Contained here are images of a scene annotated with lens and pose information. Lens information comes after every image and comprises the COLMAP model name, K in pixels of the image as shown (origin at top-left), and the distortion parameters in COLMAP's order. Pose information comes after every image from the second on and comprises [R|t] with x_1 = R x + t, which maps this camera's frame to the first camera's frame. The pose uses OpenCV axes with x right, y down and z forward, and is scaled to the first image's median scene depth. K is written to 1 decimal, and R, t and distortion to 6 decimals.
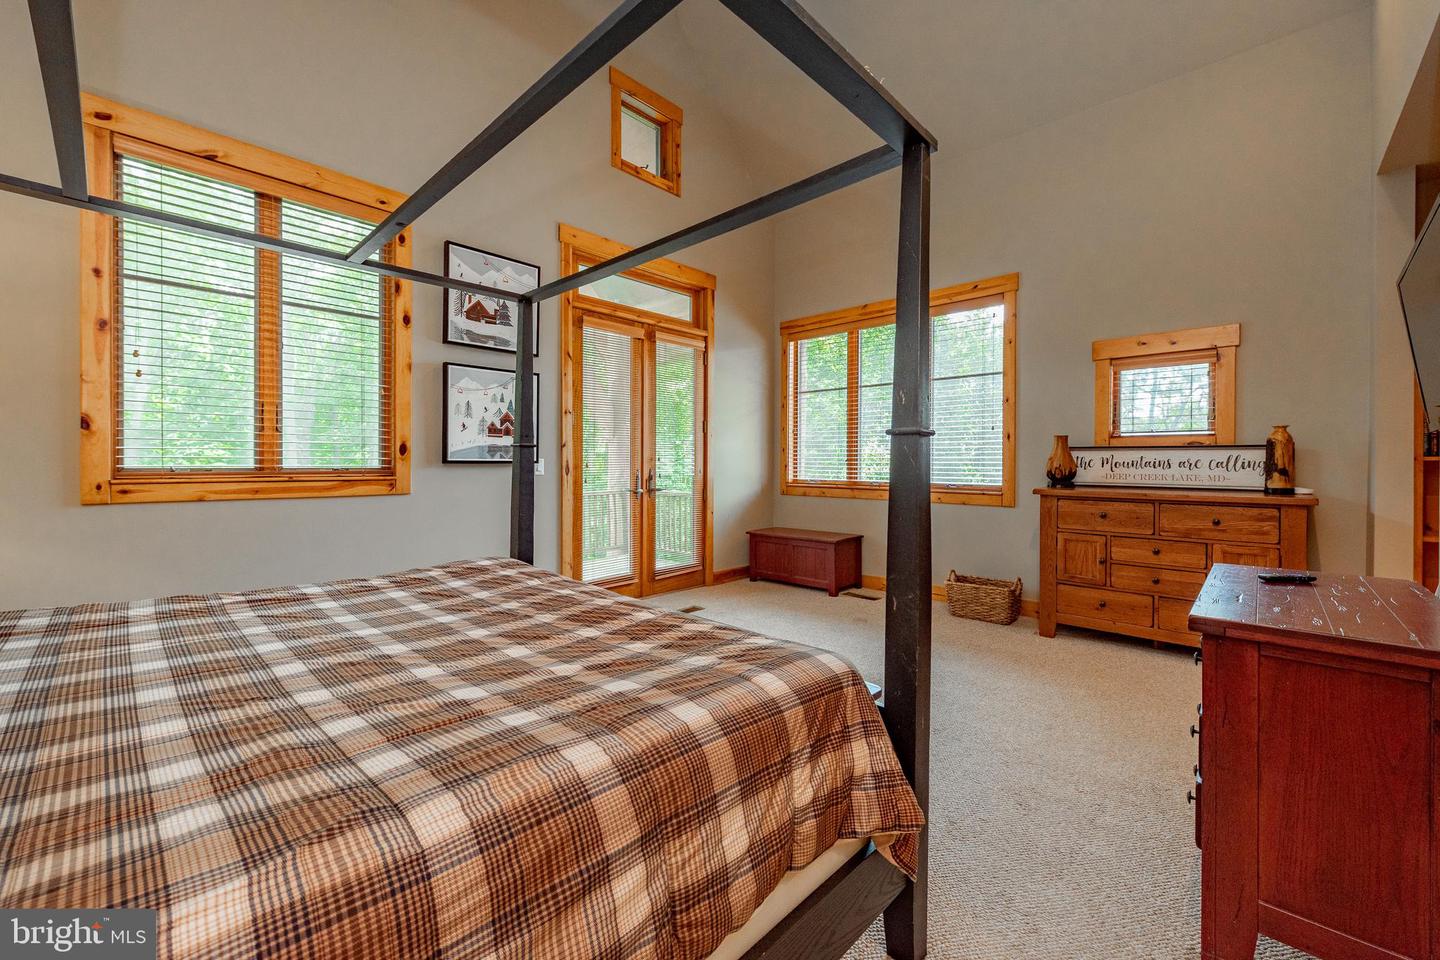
lens RADIAL K [[574.2, 0, 716.9], [0, 574.2, 471.6], [0, 0, 1]] dist [0.001547, -0.000100]
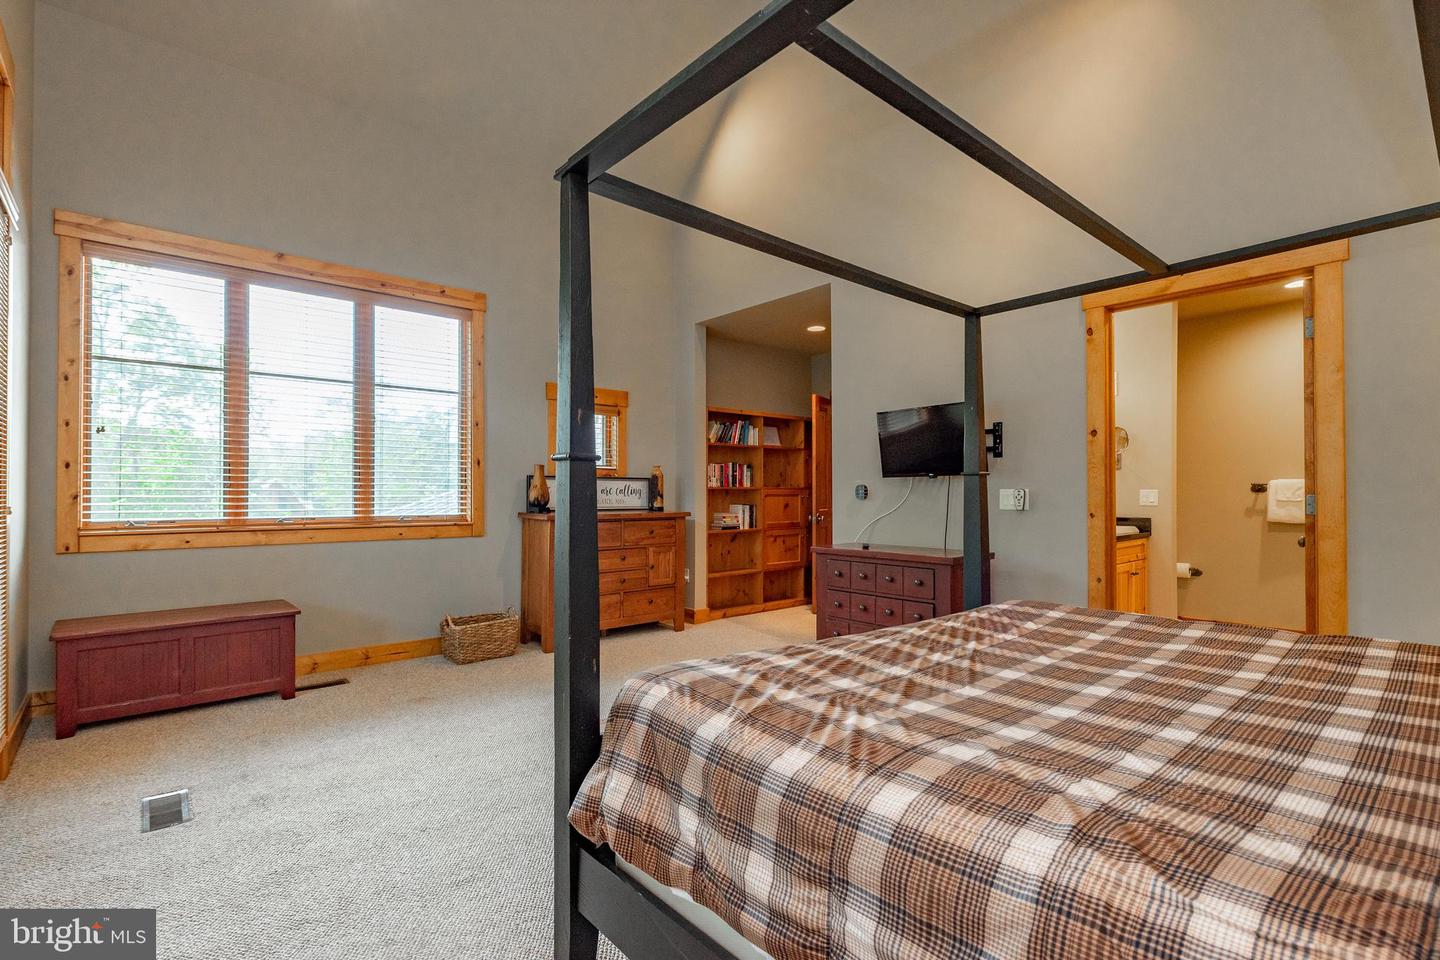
lens RADIAL K [[680.6, 0, 723.6], [0, 680.6, 485.9], [0, 0, 1]] dist [0.012149, 0.000239]
pose [[0.086543, 0.004636, 0.996237, -0.753840], [0.013695, 0.999889, -0.005843, -0.013257], [-0.996154, 0.014149, 0.086470, 0.649375]]
